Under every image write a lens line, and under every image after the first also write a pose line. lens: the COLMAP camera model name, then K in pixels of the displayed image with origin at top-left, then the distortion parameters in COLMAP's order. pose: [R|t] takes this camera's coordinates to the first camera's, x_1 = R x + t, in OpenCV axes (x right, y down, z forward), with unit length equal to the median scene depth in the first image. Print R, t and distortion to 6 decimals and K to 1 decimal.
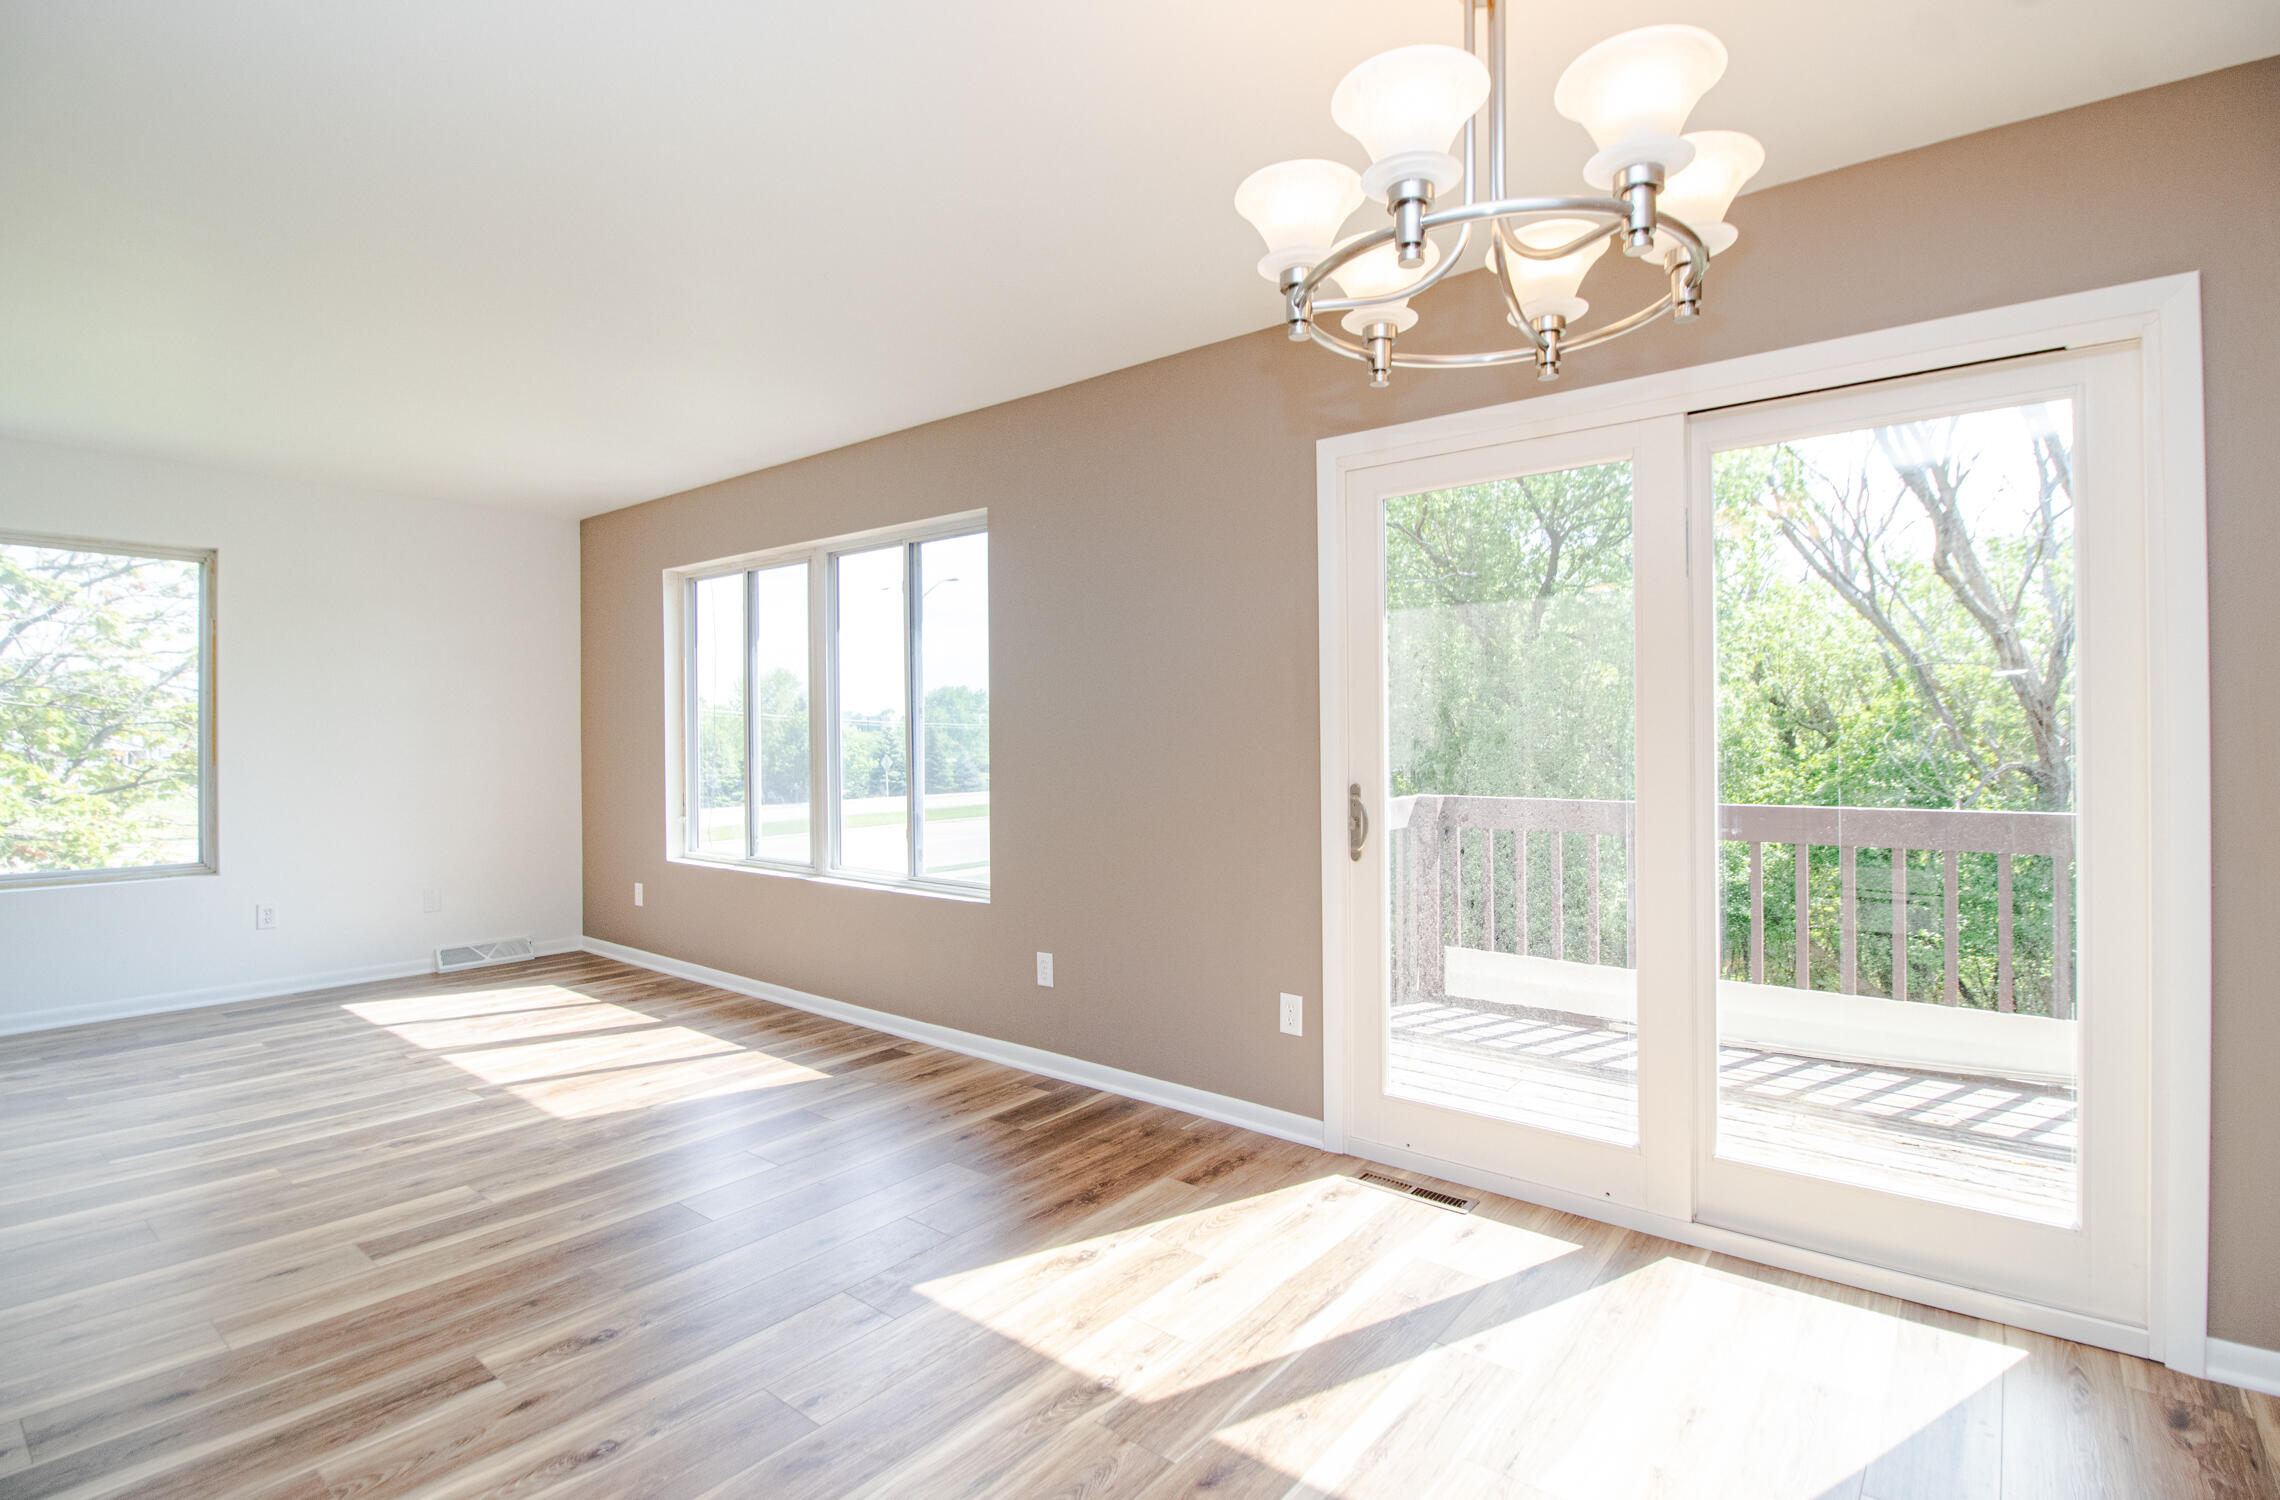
lens RADIAL K [[1070.3, 0, 1147.2], [0, 1070.3, 732.6], [0, 0, 1]] dist [-0.003698, -0.013212]
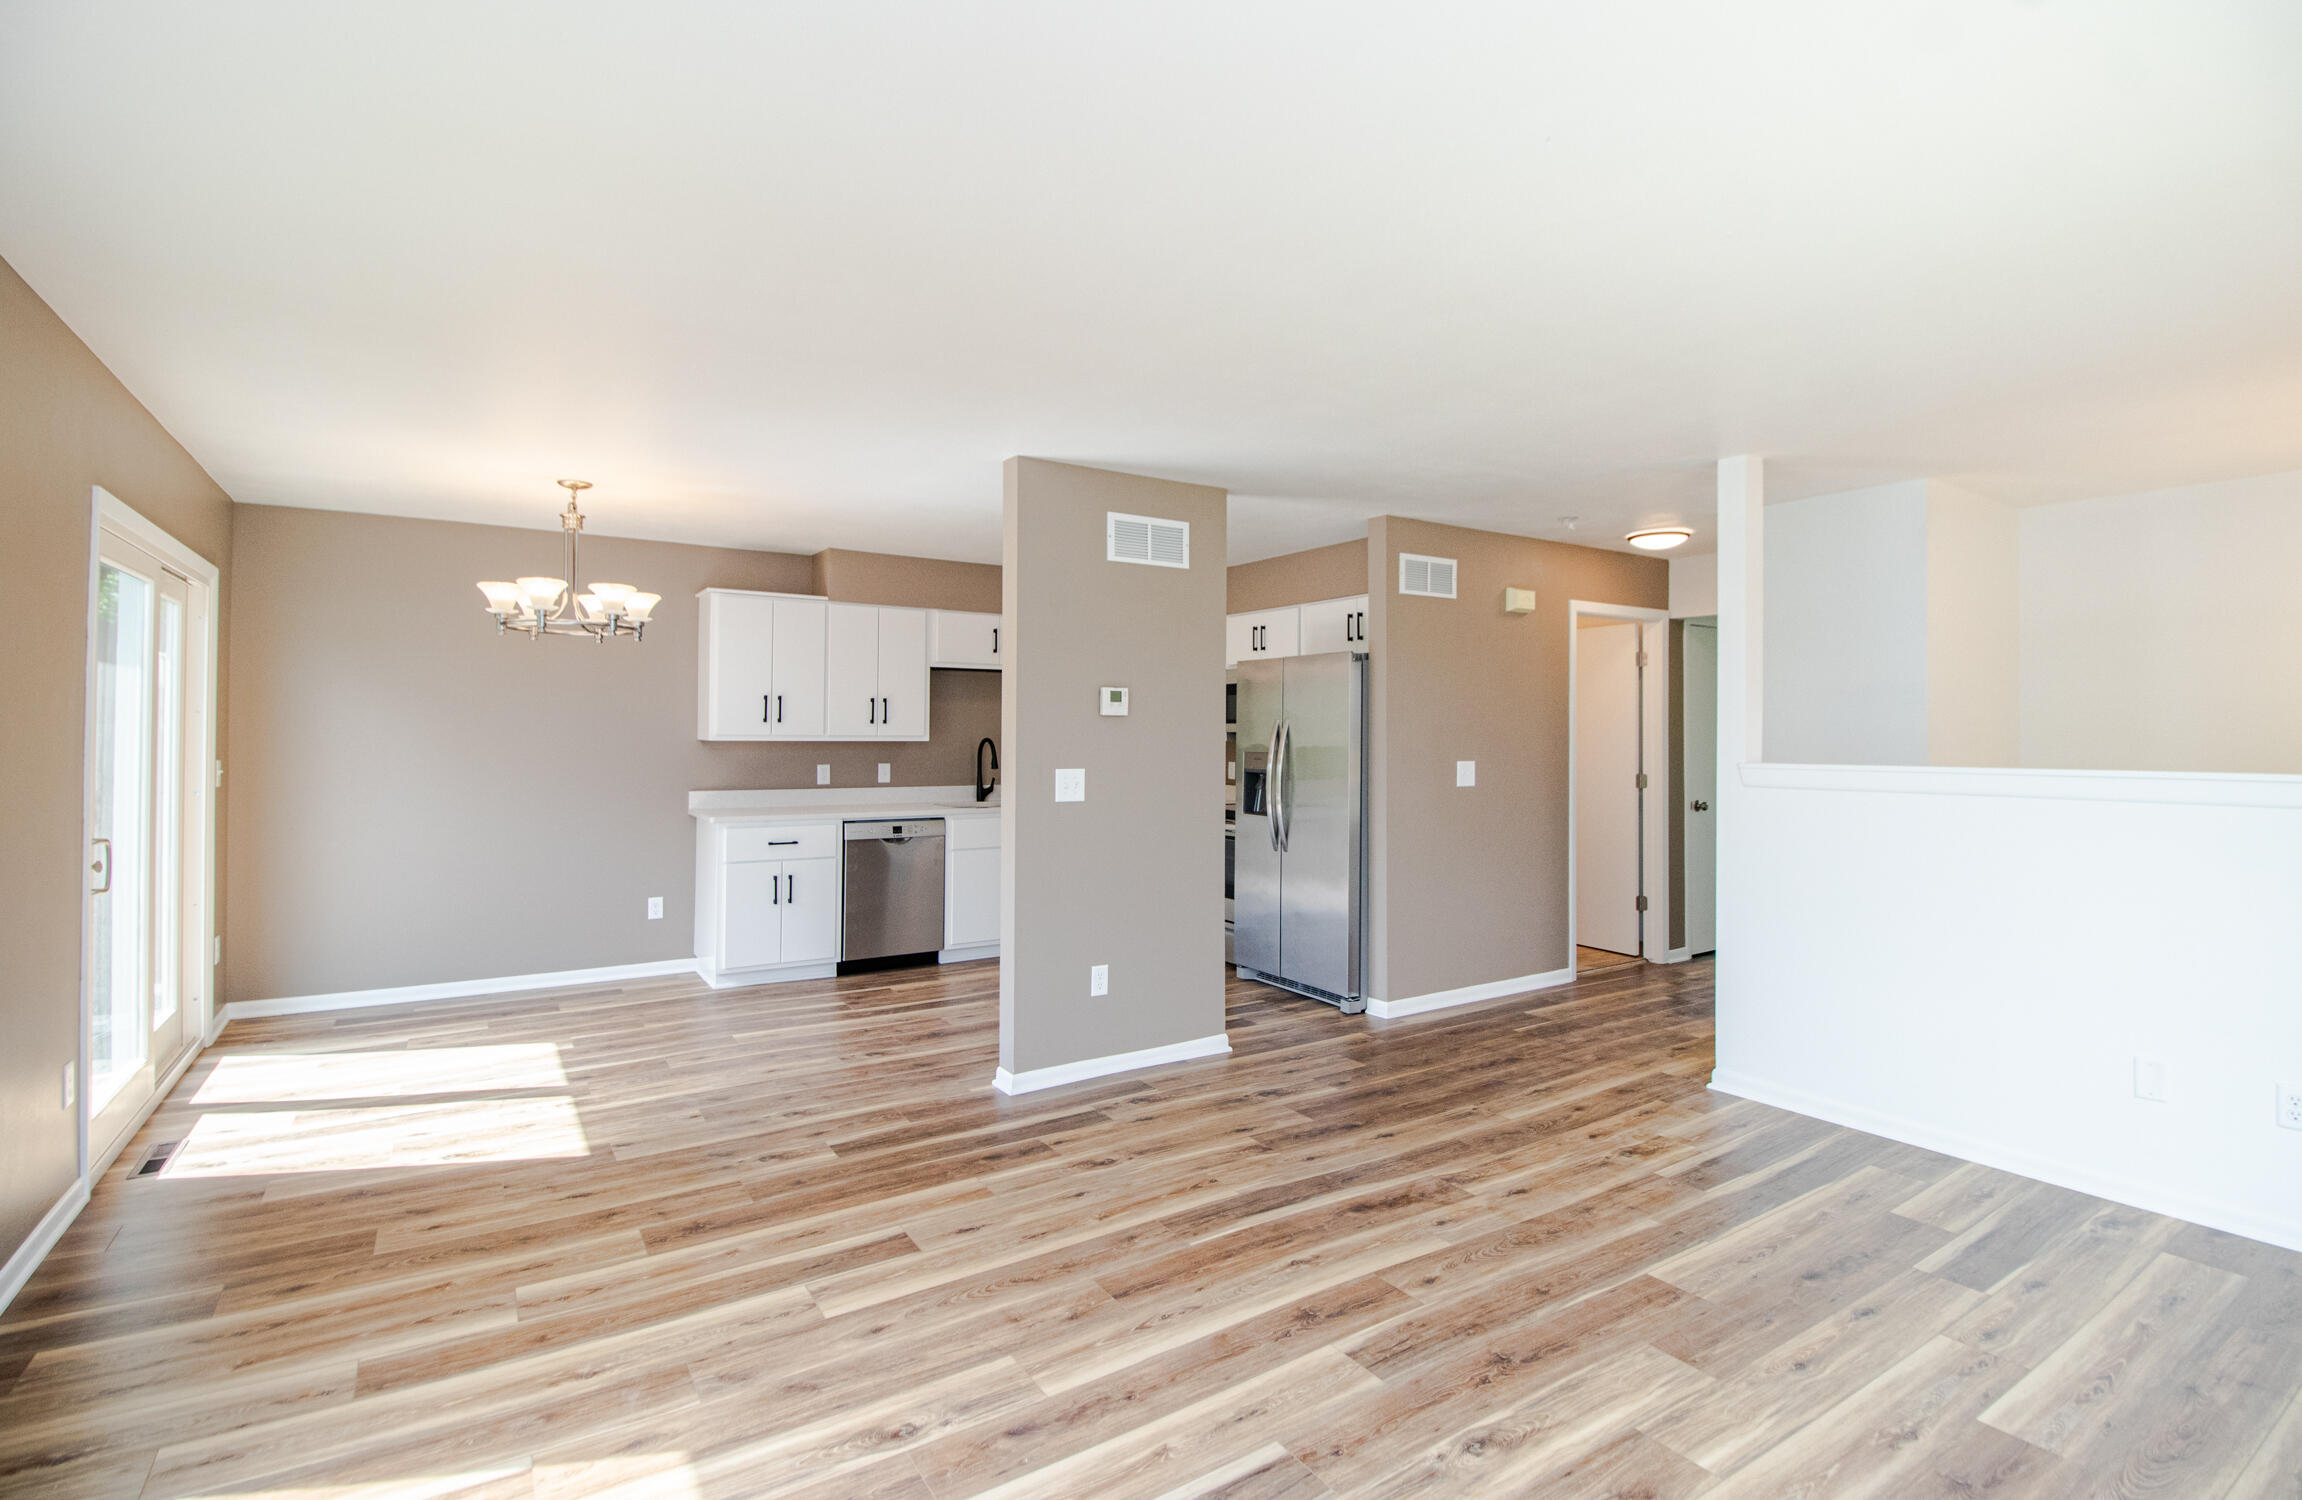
lens RADIAL K [[1061.4, 0, 1154.8], [0, 1061.4, 721.3], [0, 0, 1]] dist [0.001220, -0.014557]
pose [[-0.949083, 0.000905, 0.315026, -1.082059], [-0.005316, 0.999807, -0.018891, -0.041249], [-0.314982, -0.019604, -0.948895, 1.617285]]
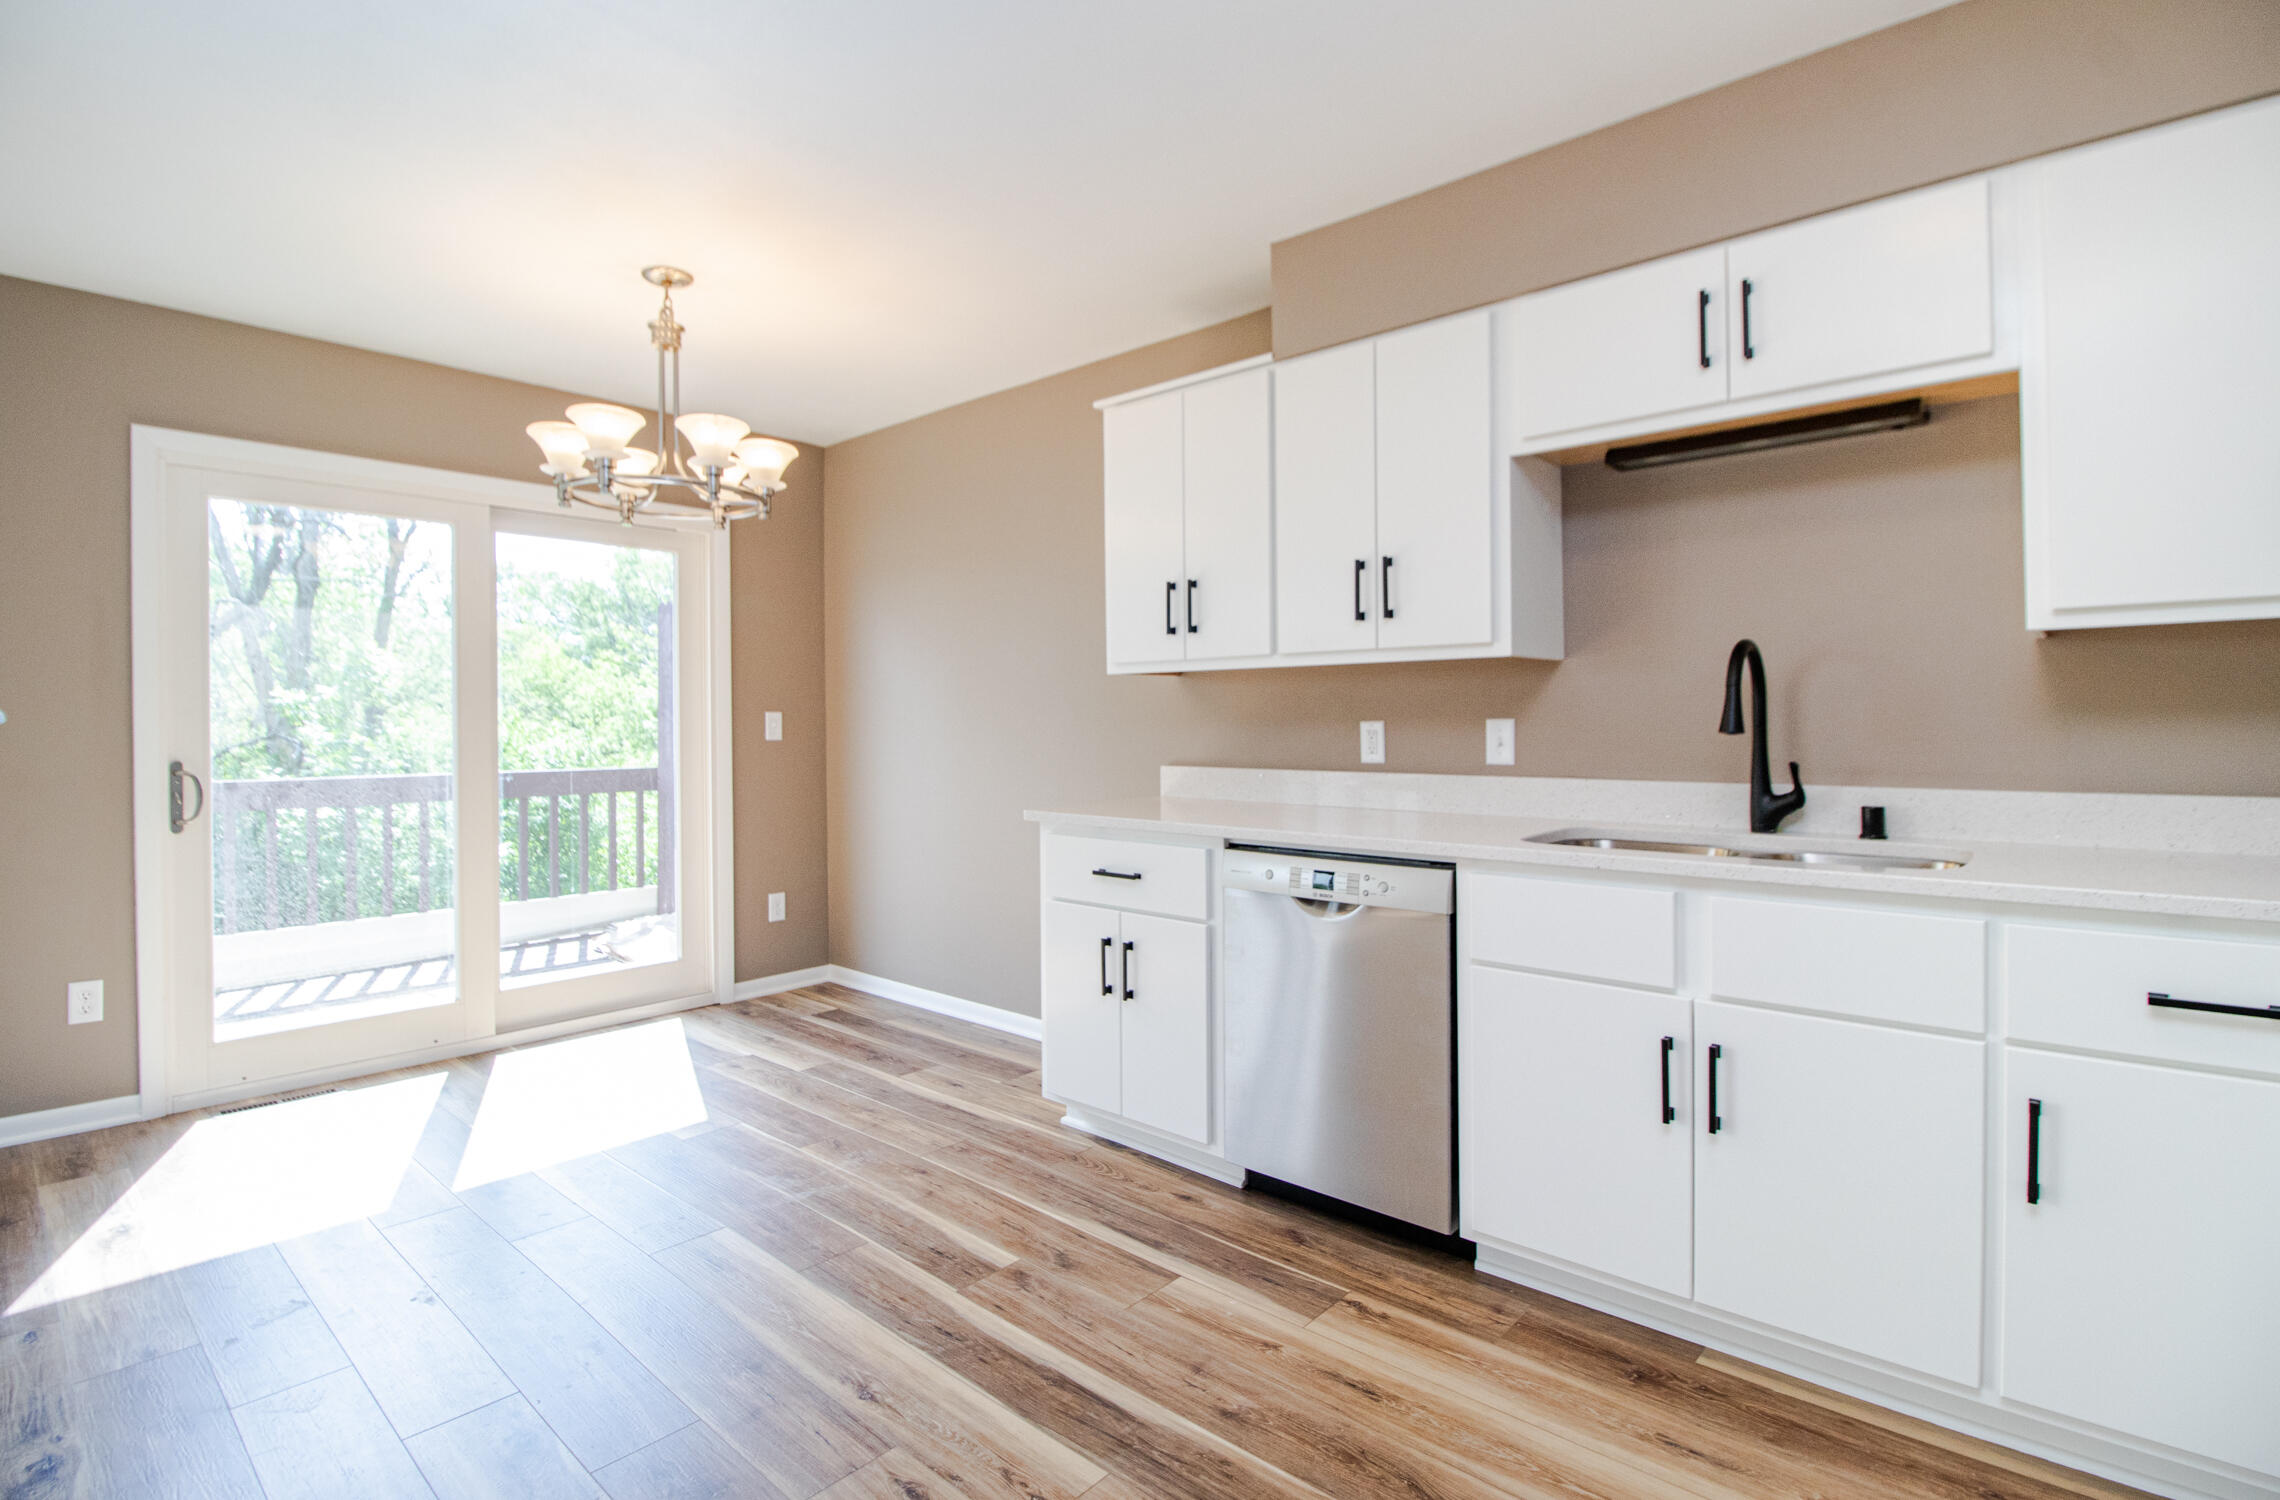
lens RADIAL K [[1077.9, 0, 1149.2], [0, 1077.9, 720.7], [0, 0, 1]] dist [0.000640, -0.012926]
pose [[0.049942, 0.005234, 0.998738, -0.806875], [-0.000949, 0.999986, -0.005193, 0.012698], [-0.998752, -0.000688, 0.049946, -0.011904]]
